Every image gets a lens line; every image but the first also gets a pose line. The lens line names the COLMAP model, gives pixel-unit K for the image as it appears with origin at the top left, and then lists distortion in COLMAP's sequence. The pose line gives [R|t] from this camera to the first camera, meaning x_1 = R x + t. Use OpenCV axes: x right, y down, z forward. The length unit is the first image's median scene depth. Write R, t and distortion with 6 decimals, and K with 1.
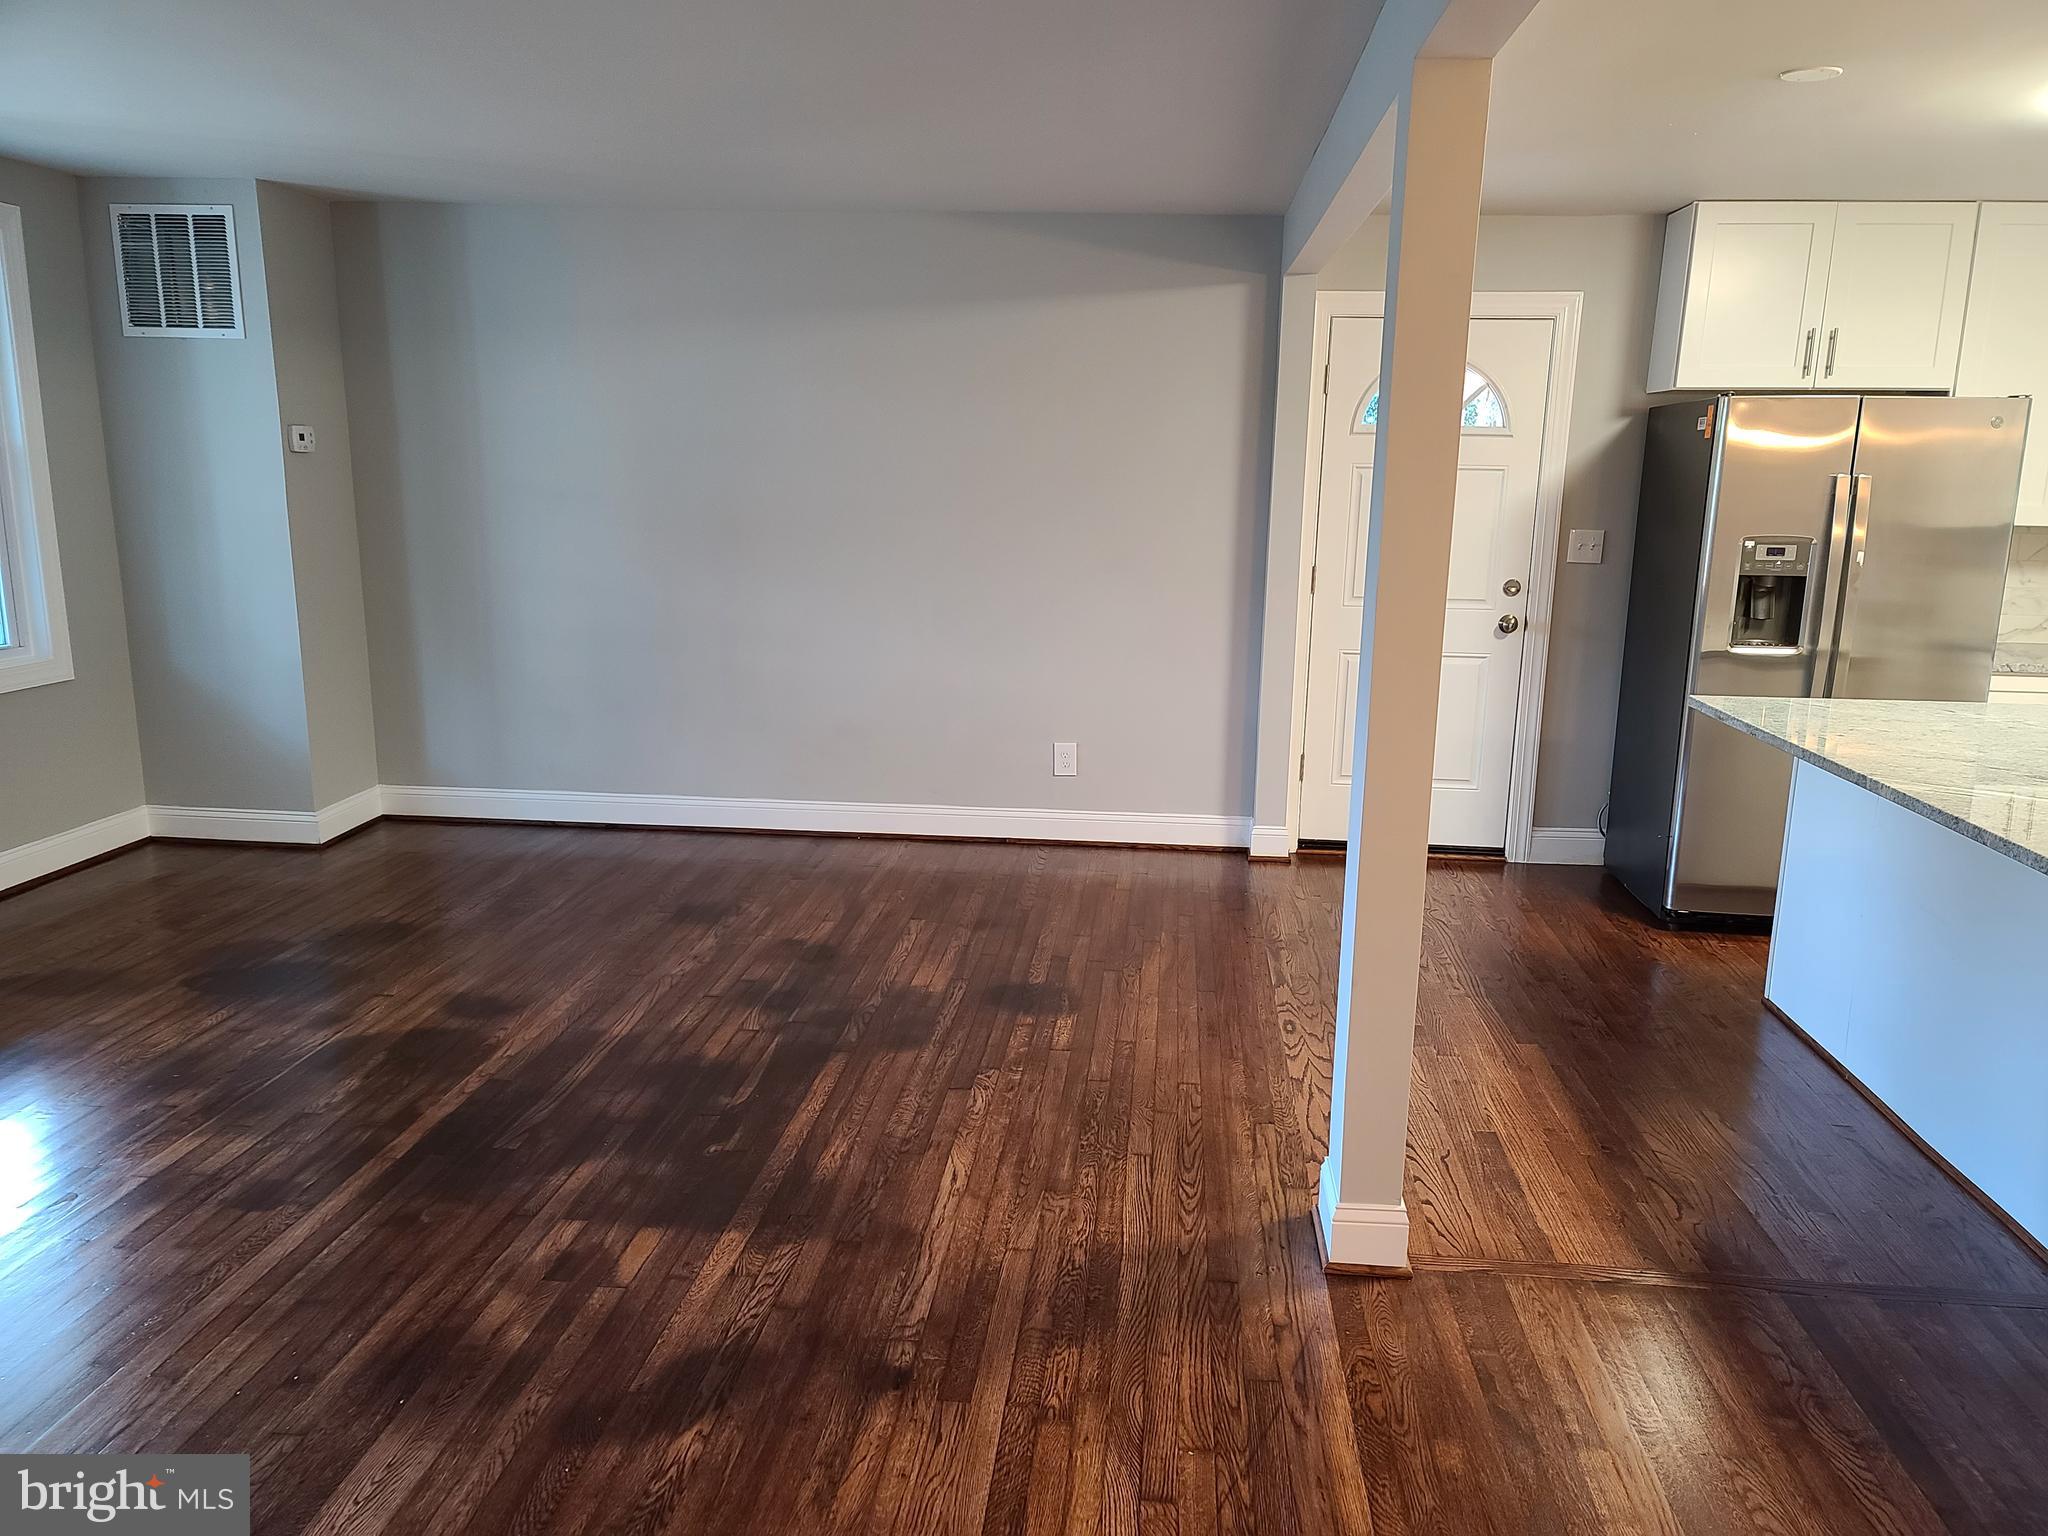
lens RADIAL K [[1482.5, 0, 1058.7], [0, 1482.5, 791.2], [0, 0, 1]] dist [0.086960, -0.076055]
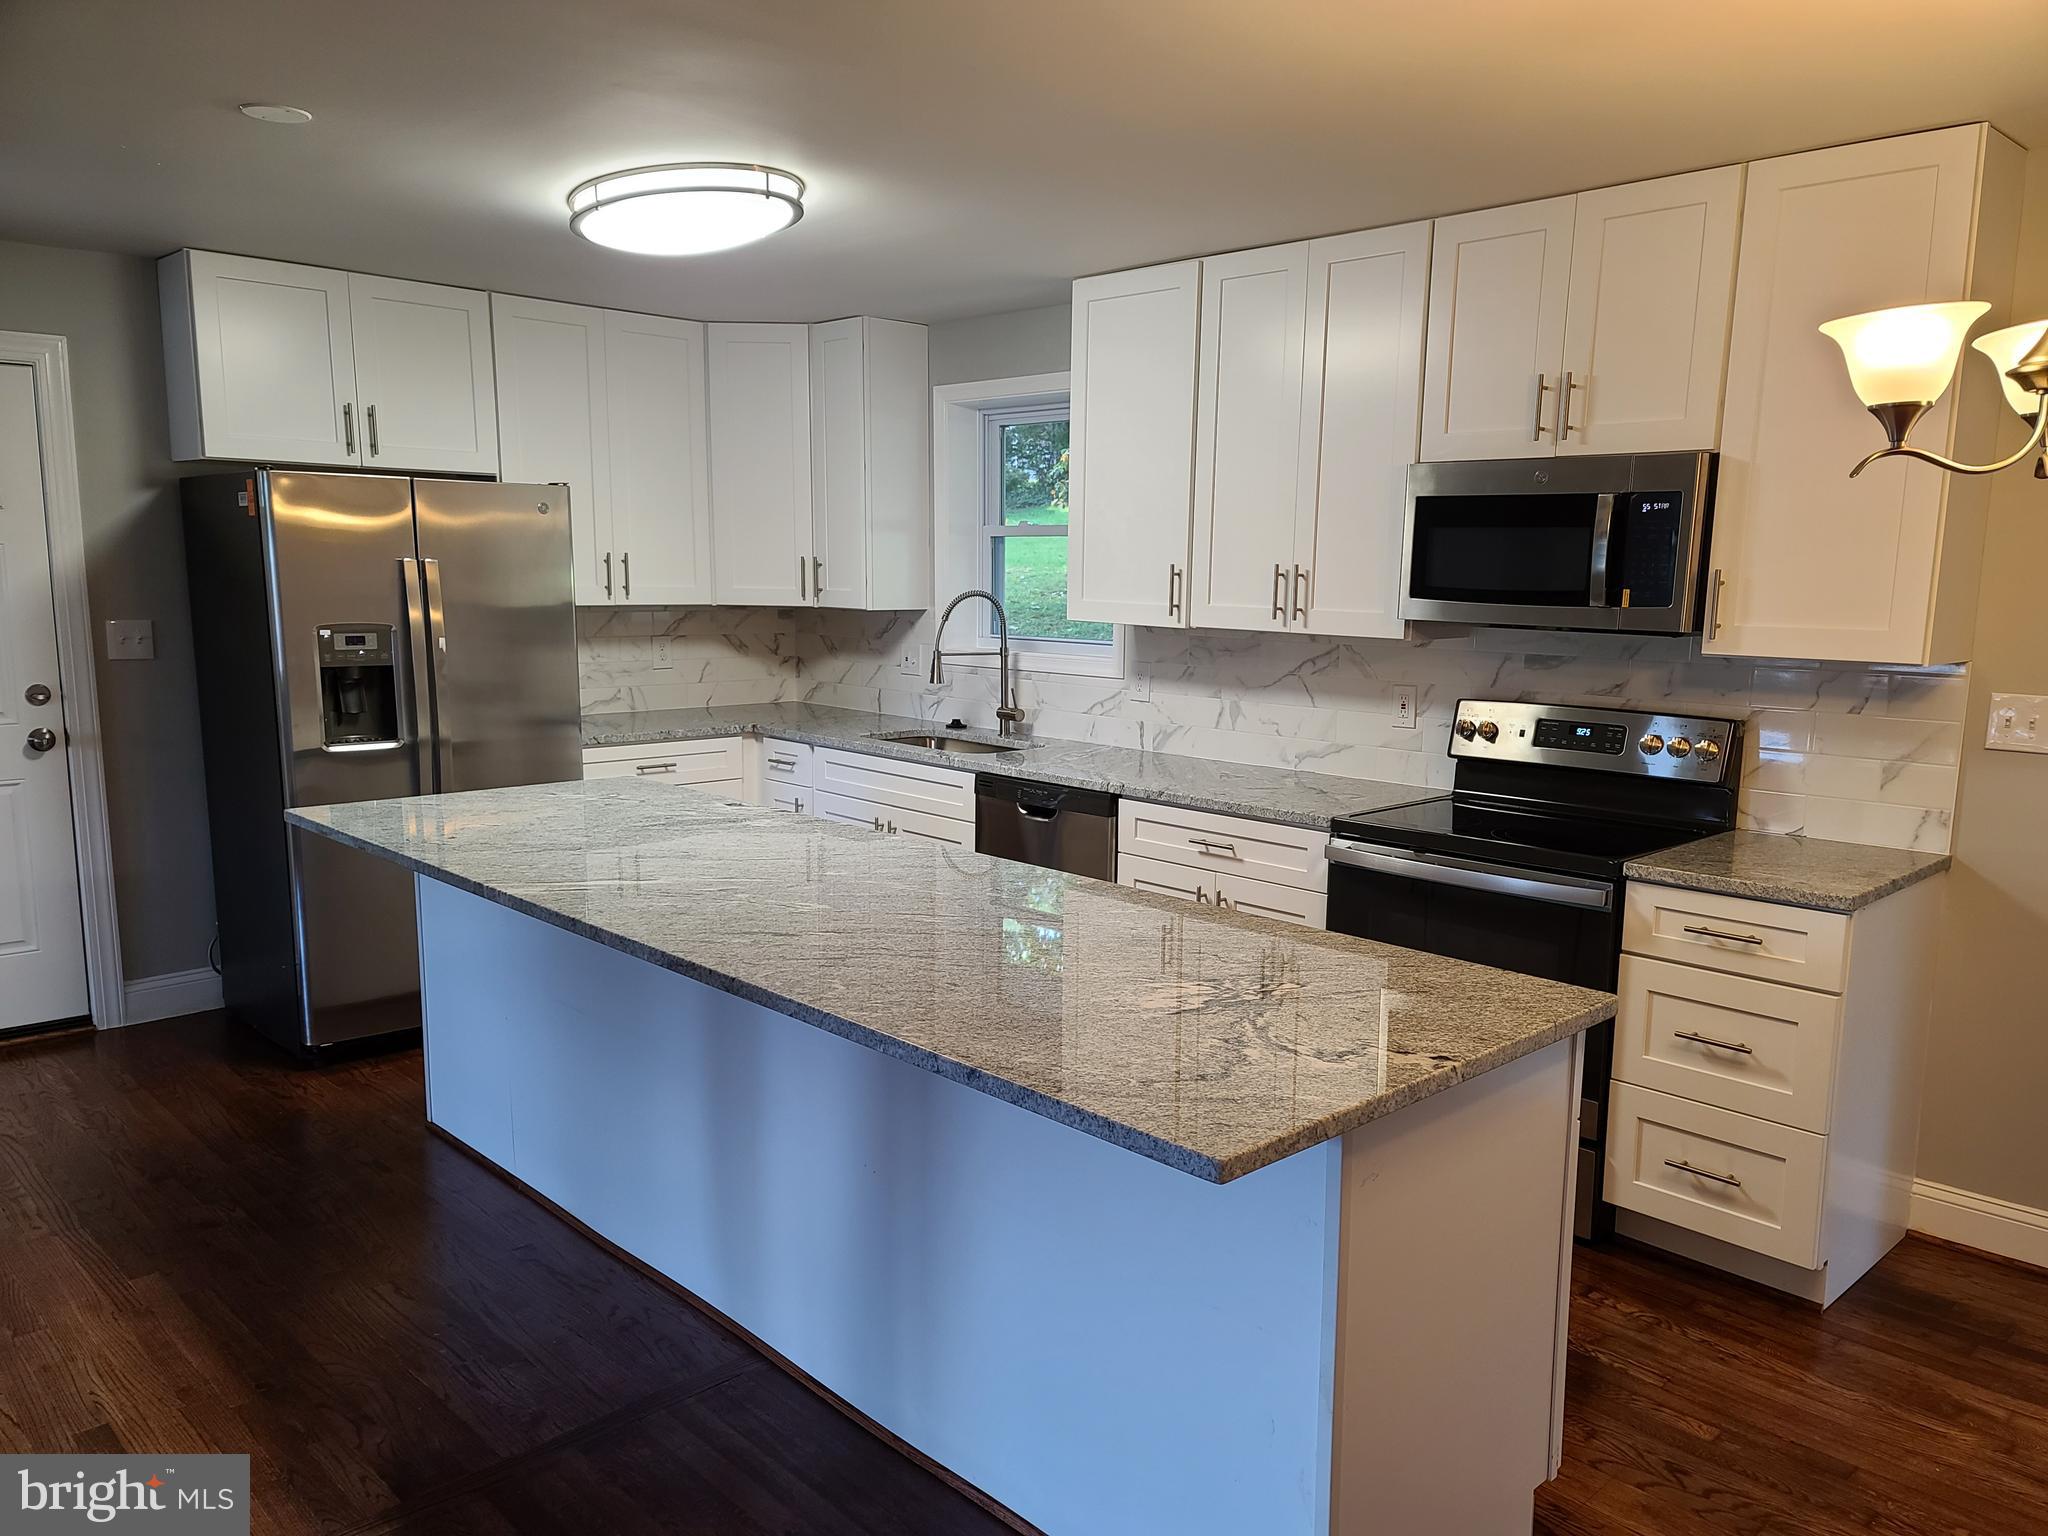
lens RADIAL K [[1486.6, 0, 1062.9], [0, 1486.6, 806.1], [0, 0, 1]] dist [0.078697, -0.063389]
pose [[0.651939, -0.132730, 0.746564, 0.047905], [0.160314, 0.986432, 0.035381, -0.019180], [-0.741131, 0.096618, 0.664372, 0.065704]]
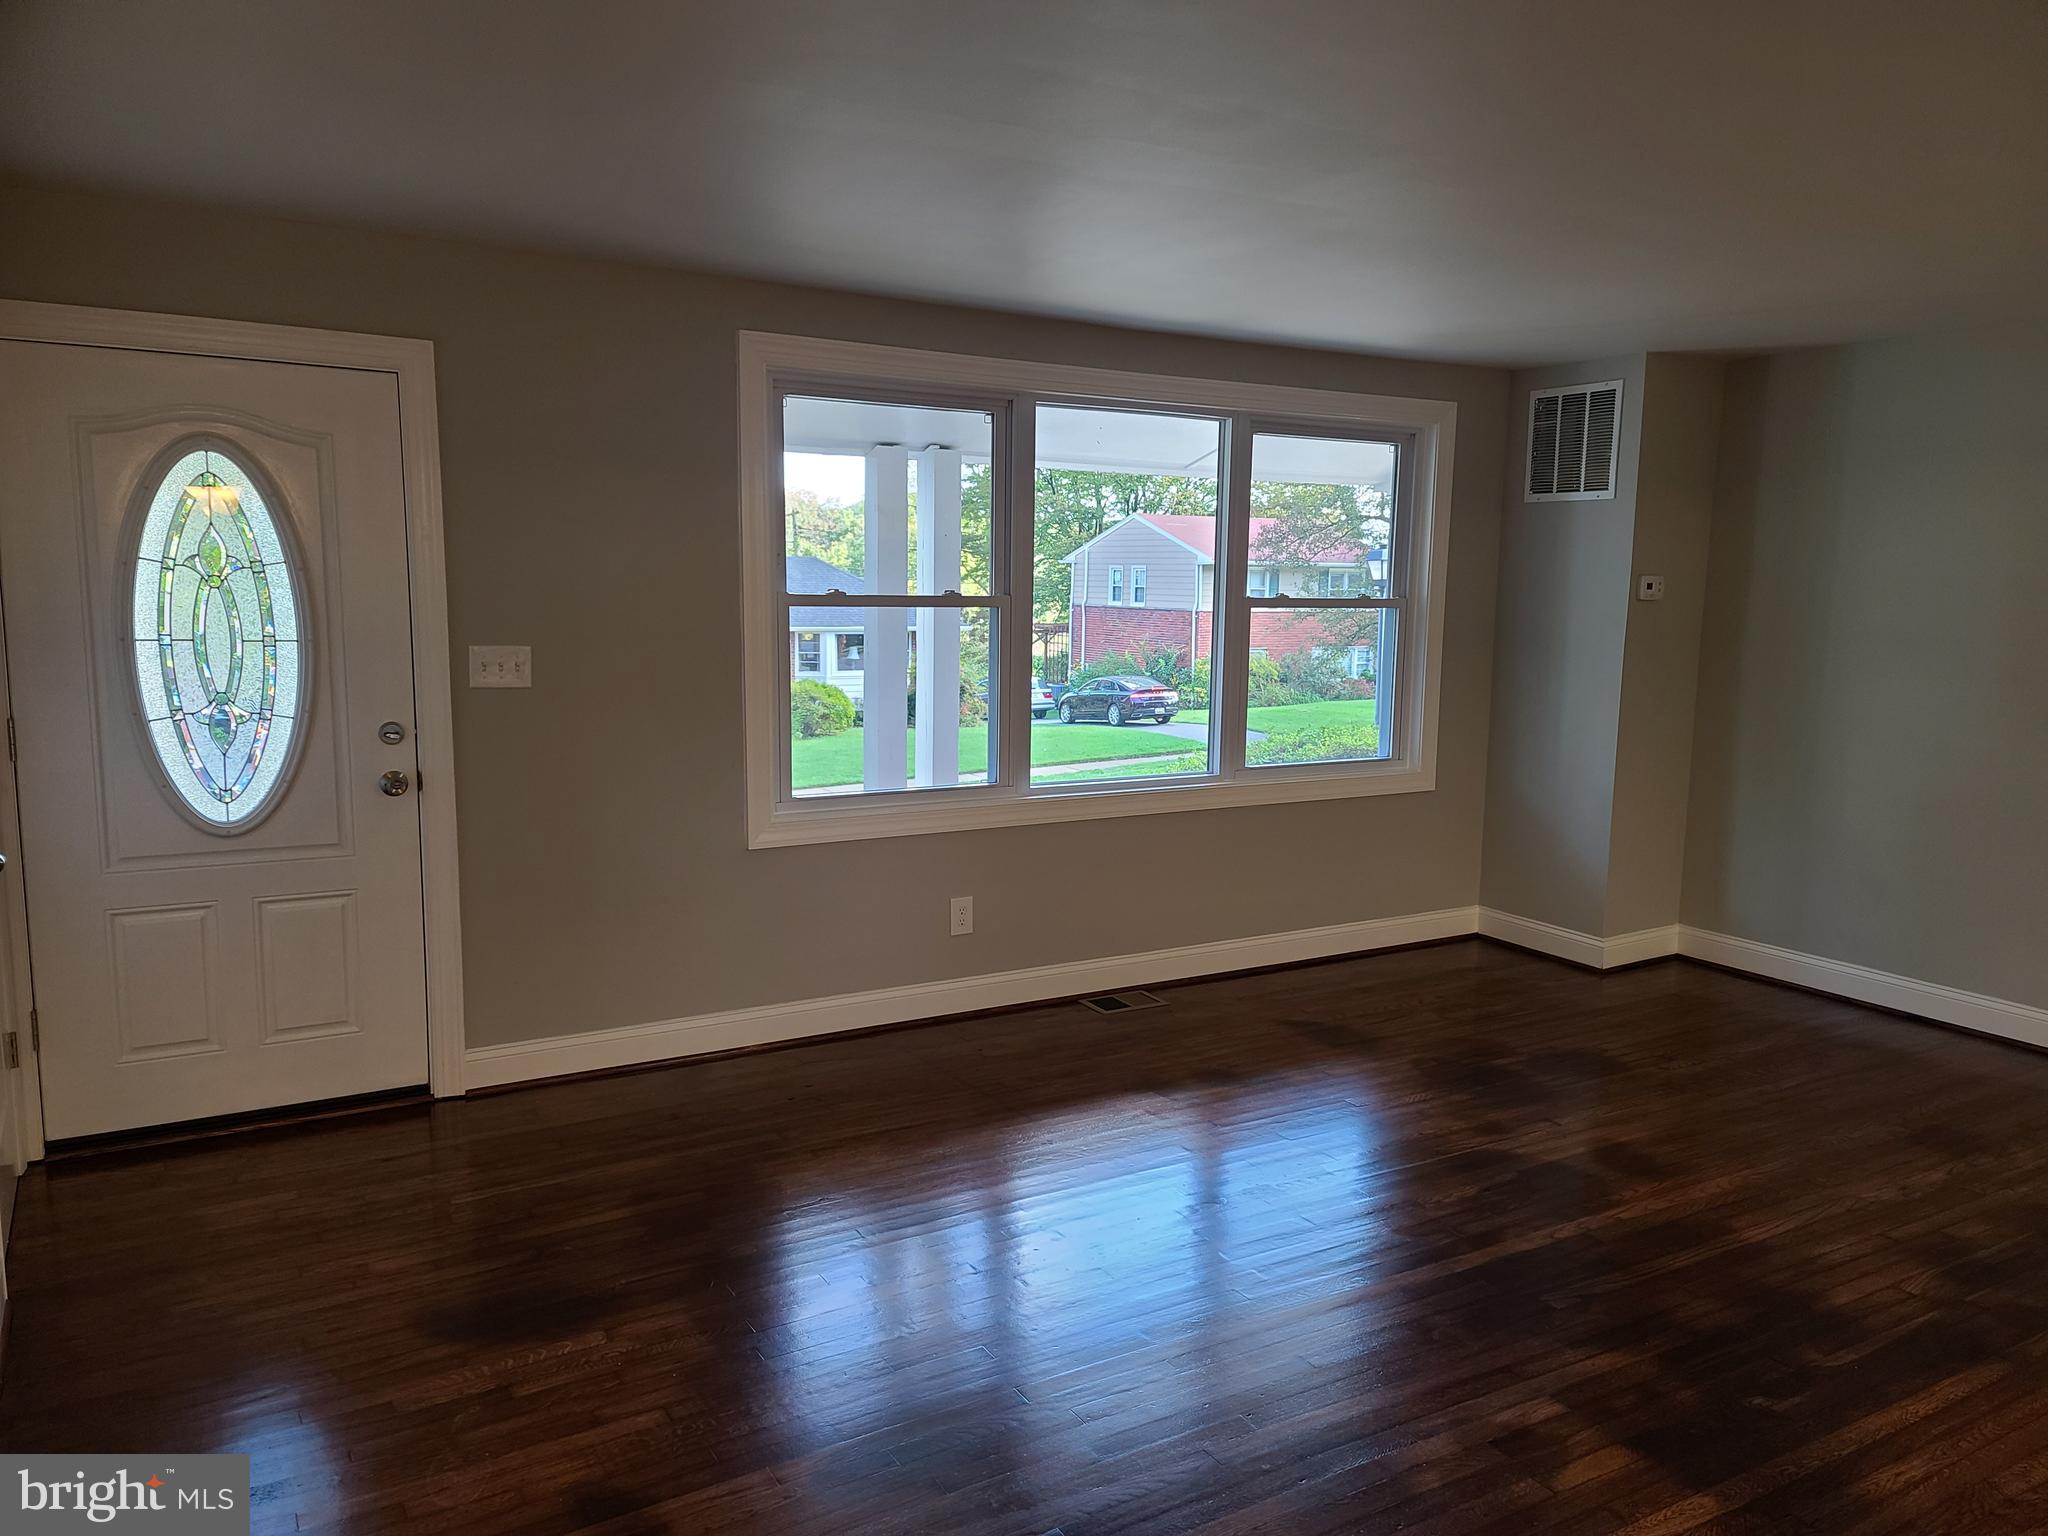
lens RADIAL K [[1482.5, 0, 1058.7], [0, 1482.5, 791.2], [0, 0, 1]] dist [0.086960, -0.076055]
pose [[0.594581, 0.105833, -0.797040, 1.287030], [-0.178790, 0.983883, -0.002732, -0.207976], [0.783905, 0.144127, 0.603921, 0.792731]]
